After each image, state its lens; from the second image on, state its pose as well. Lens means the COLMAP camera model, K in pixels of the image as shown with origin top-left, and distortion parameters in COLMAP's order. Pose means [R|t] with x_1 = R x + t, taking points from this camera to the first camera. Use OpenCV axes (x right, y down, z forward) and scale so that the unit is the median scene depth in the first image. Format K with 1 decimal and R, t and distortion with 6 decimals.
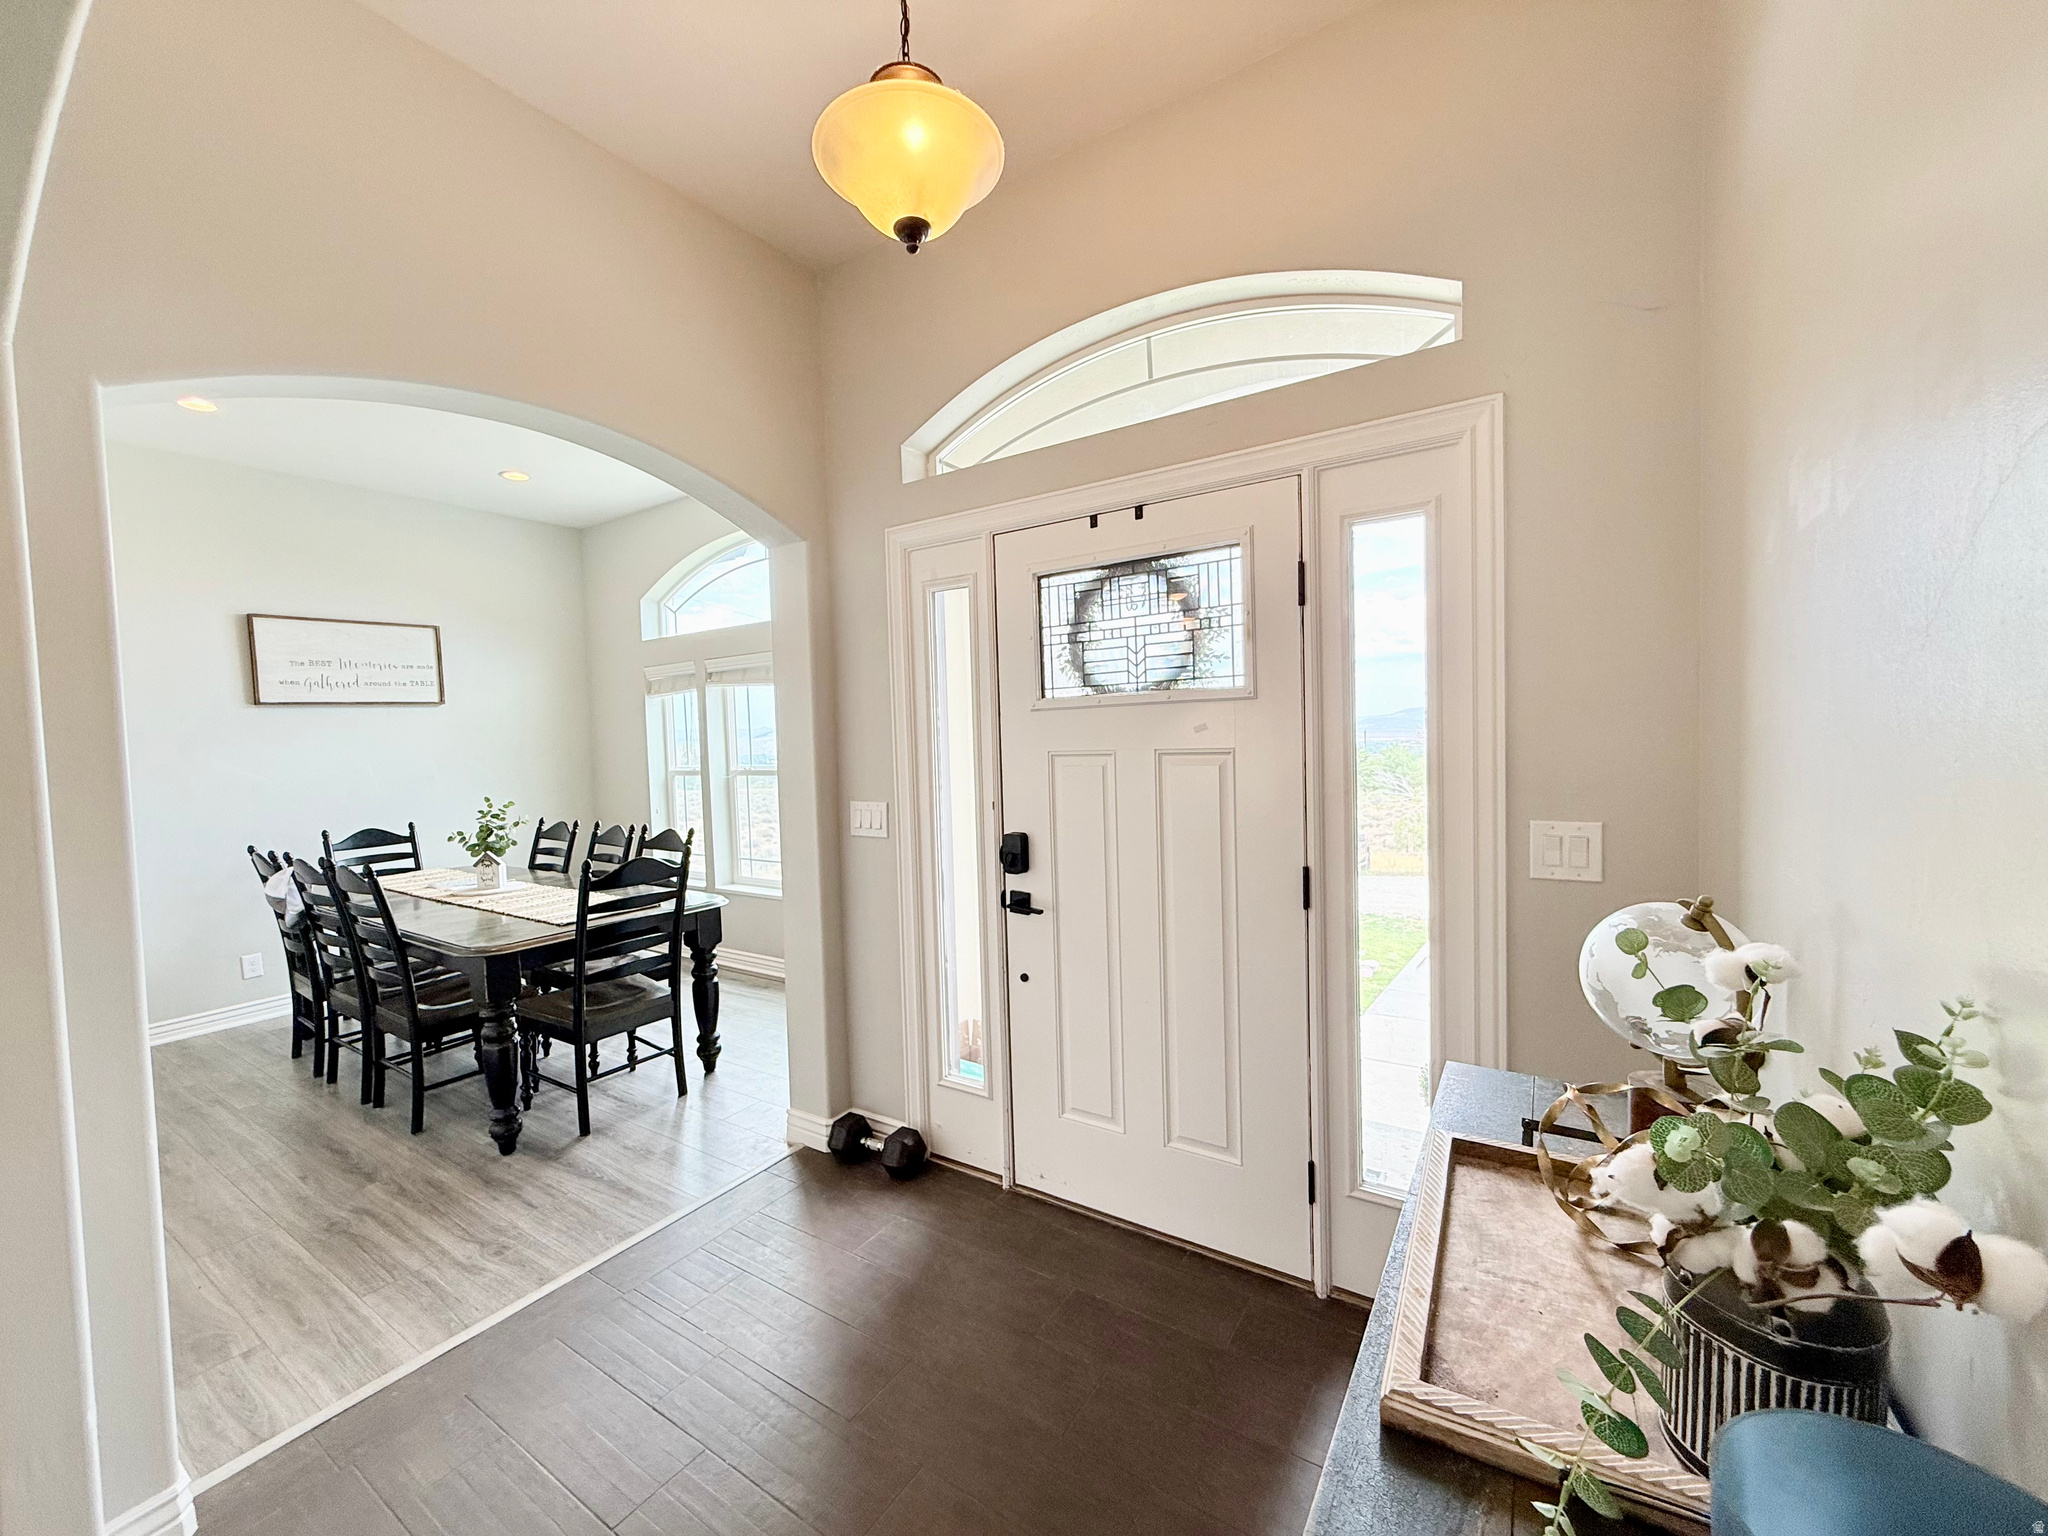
lens RADIAL K [[809.8, 0, 1015.0], [0, 809.8, 761.9], [0, 0, 1]] dist [0.001279, -0.000409]
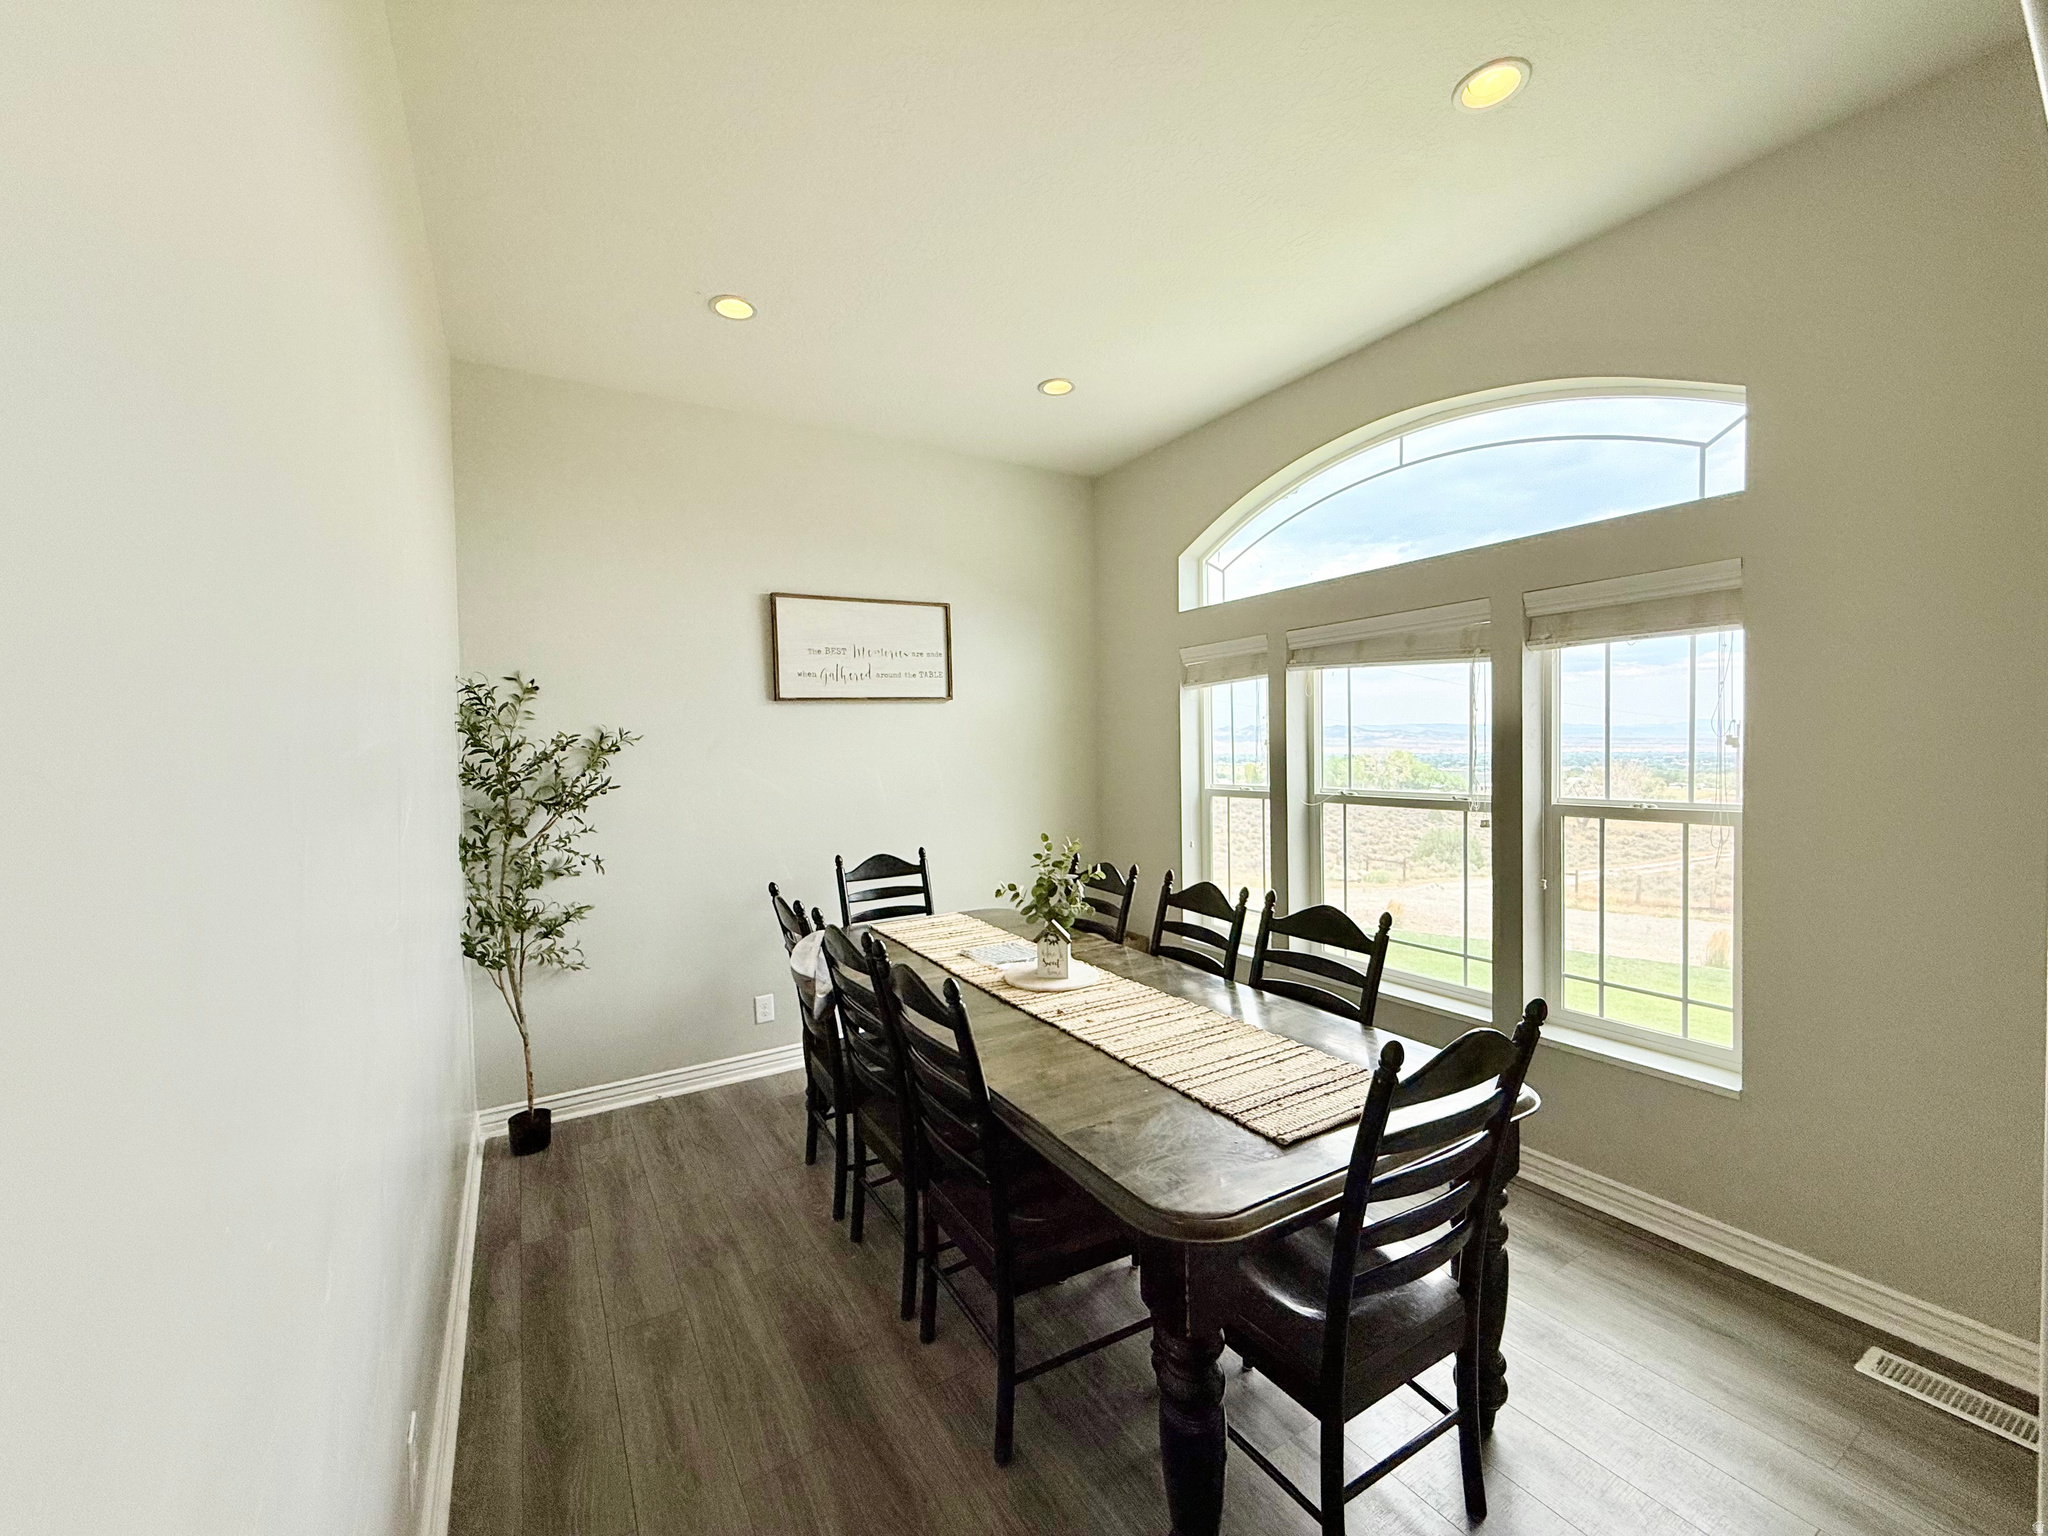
lens RADIAL K [[809.8, 0, 1015.0], [0, 809.8, 761.9], [0, 0, 1]] dist [0.001279, -0.000409]
pose [[0.903881, 0.023423, -0.427143, -0.355299], [-0.024291, 0.999699, 0.003419, -0.016187], [0.427094, 0.007285, 0.904178, 0.349736]]
